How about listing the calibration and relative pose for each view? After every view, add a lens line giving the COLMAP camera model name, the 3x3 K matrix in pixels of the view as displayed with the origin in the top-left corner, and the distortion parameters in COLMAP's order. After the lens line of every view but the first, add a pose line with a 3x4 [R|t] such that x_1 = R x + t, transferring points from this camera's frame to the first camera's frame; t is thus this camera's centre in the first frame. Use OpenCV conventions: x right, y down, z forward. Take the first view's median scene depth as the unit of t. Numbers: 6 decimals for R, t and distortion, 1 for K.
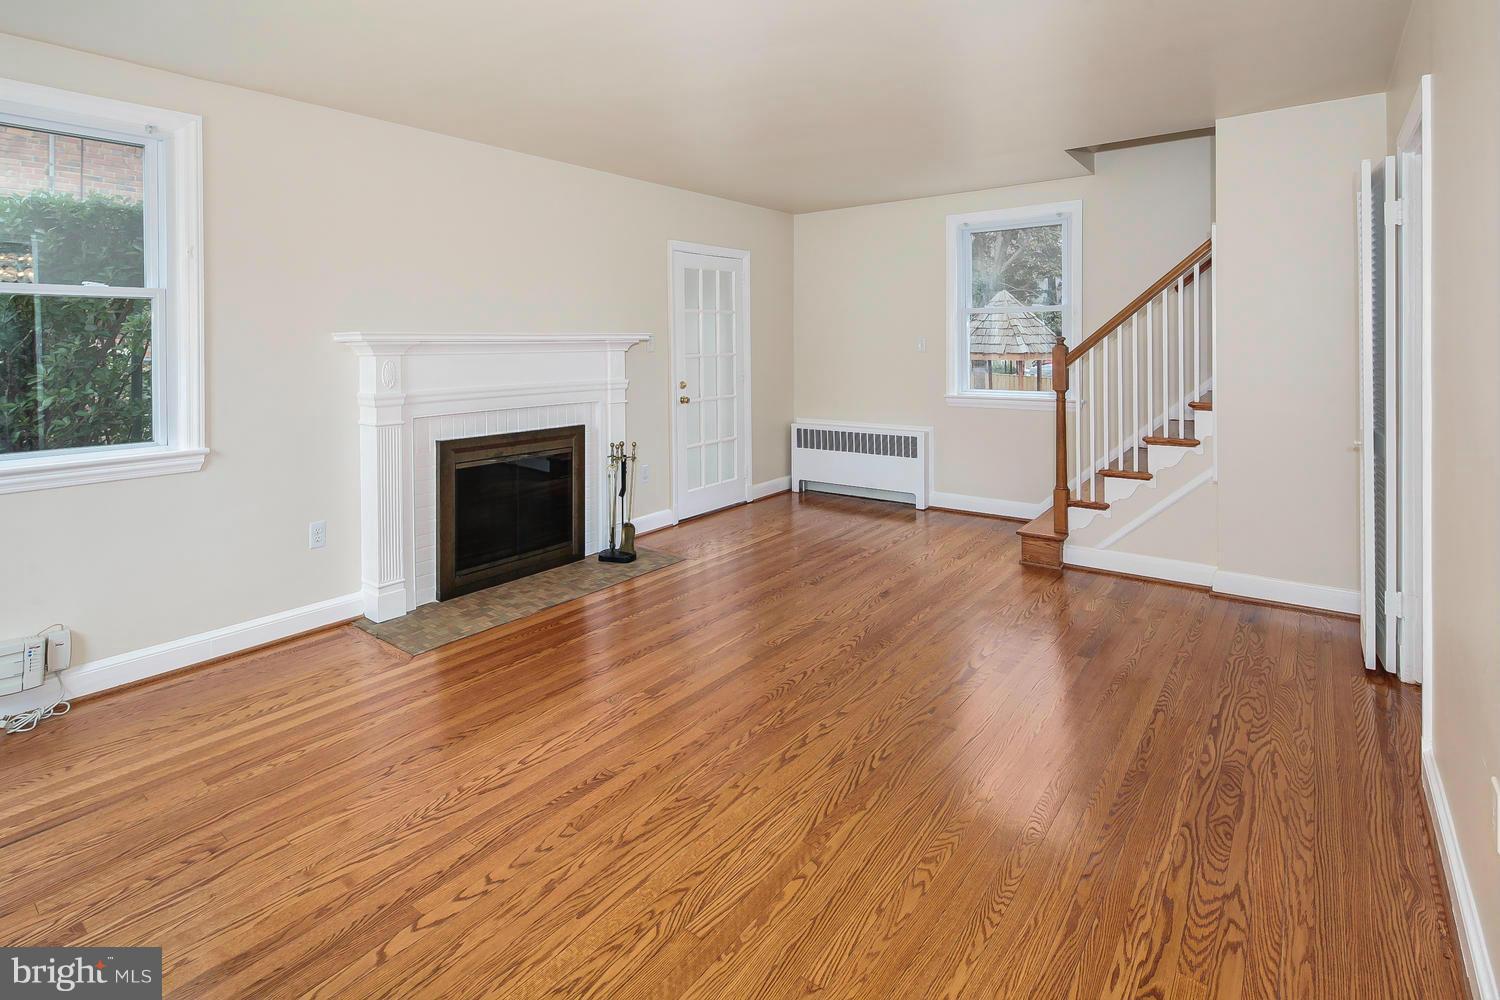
lens RADIAL K [[733.9, 0, 738.2], [0, 733.9, 345.8], [0, 0, 1]] dist [0.001920, -0.001884]
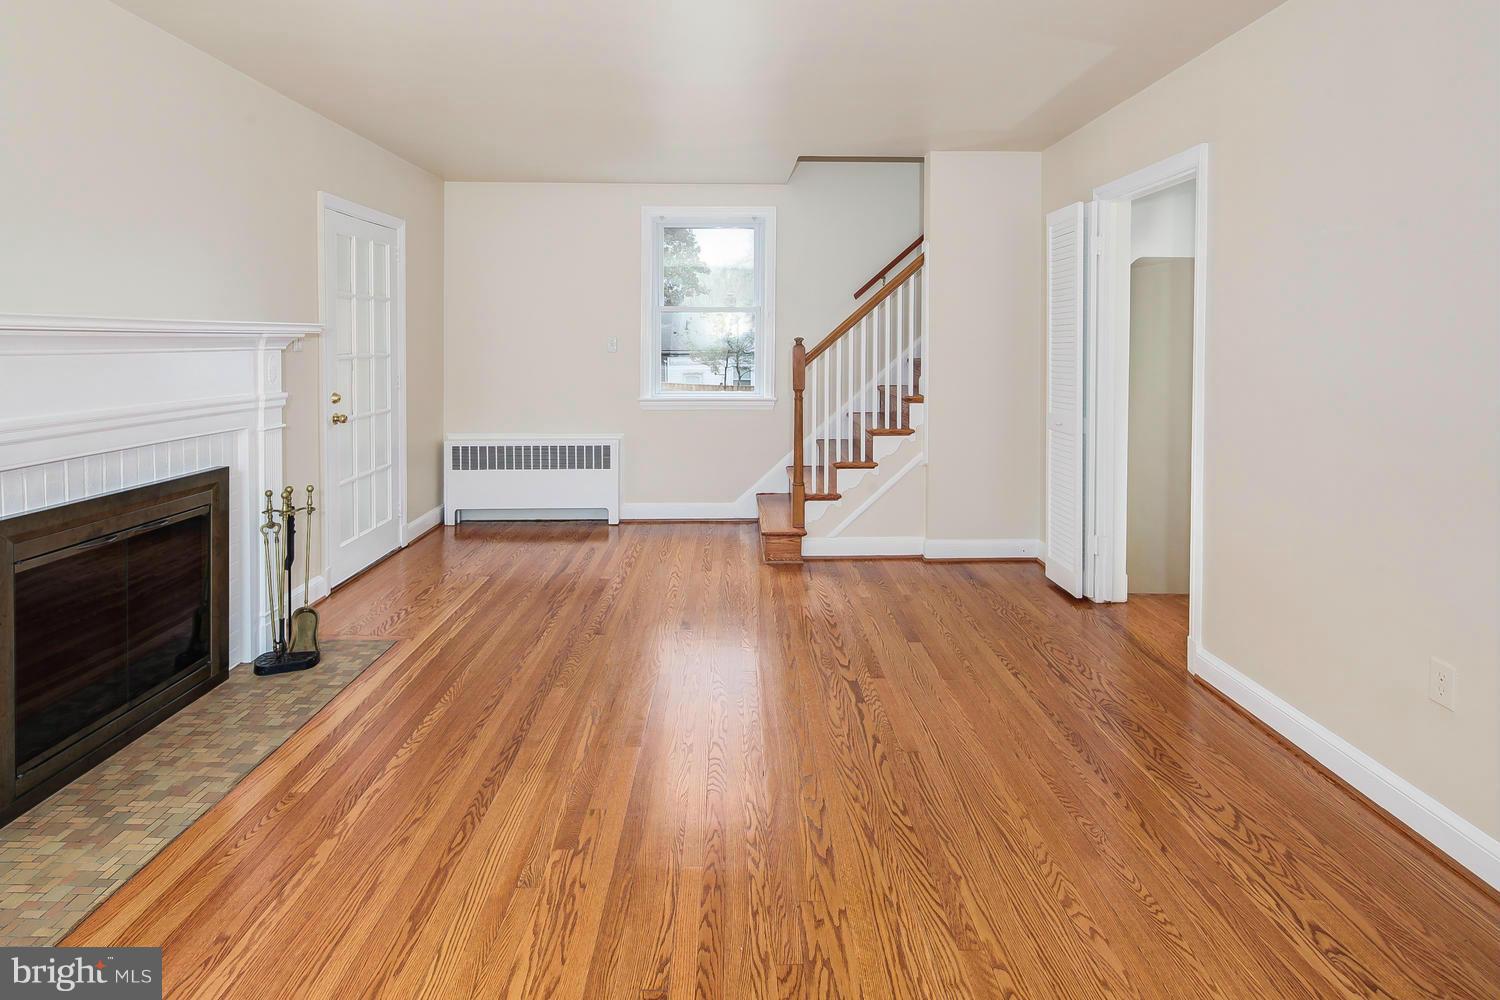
lens RADIAL K [[751.3, 0, 743.2], [0, 751.3, 352.2], [0, 0, 1]] dist [0.004571, -0.004105]
pose [[0.778680, 0.001096, 0.627420, -0.287505], [-0.005840, 0.999968, 0.005501, 0.003254], [-0.627394, -0.007947, 0.778662, 0.232403]]
